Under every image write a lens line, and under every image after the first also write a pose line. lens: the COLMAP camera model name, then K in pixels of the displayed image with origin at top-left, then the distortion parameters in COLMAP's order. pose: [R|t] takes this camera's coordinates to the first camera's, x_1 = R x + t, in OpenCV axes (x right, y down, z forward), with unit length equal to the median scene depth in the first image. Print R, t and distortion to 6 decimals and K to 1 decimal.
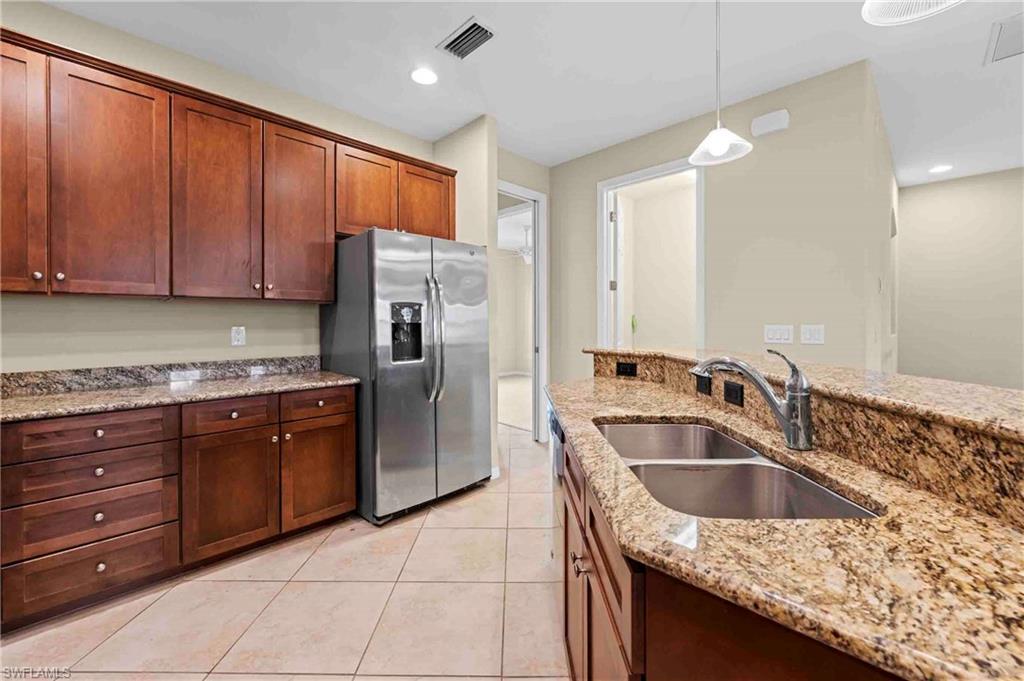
lens RADIAL K [[414.1, 0, 515.8], [0, 414.1, 322.9], [0, 0, 1]] dist [0.000813, 0.000248]
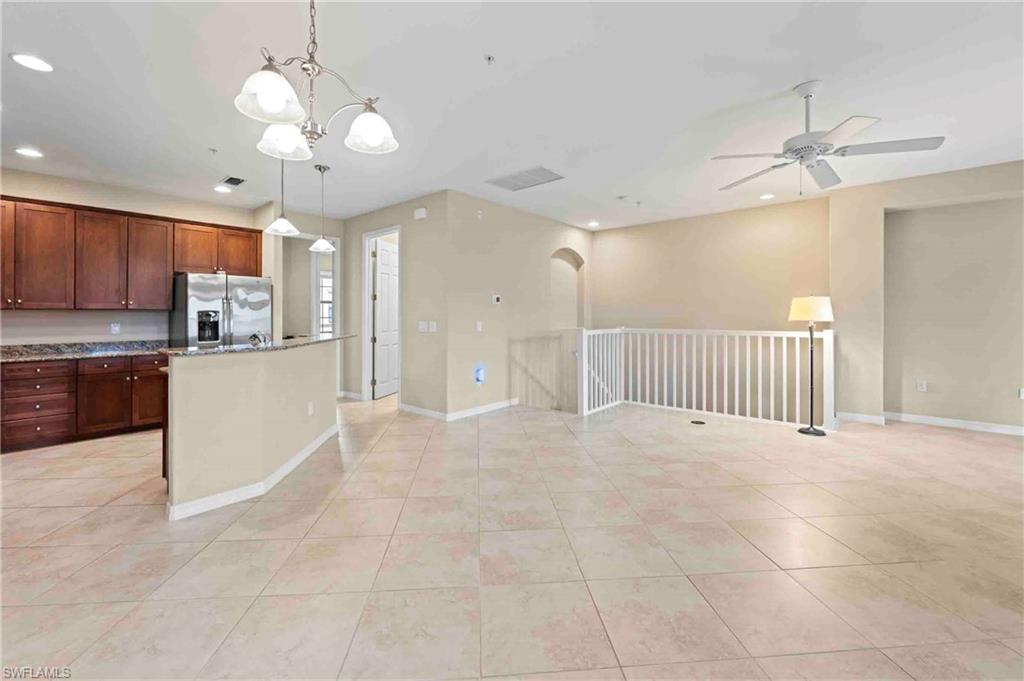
lens RADIAL K [[428.3, 0, 507.7], [0, 428.3, 313.5], [0, 0, 1]] dist [0.001066, -0.000109]
pose [[0.998118, 0.000784, 0.061322, 1.122991], [-0.000181, 0.999952, -0.009837, -0.019835], [-0.061327, 0.009807, 0.998070, -1.190705]]
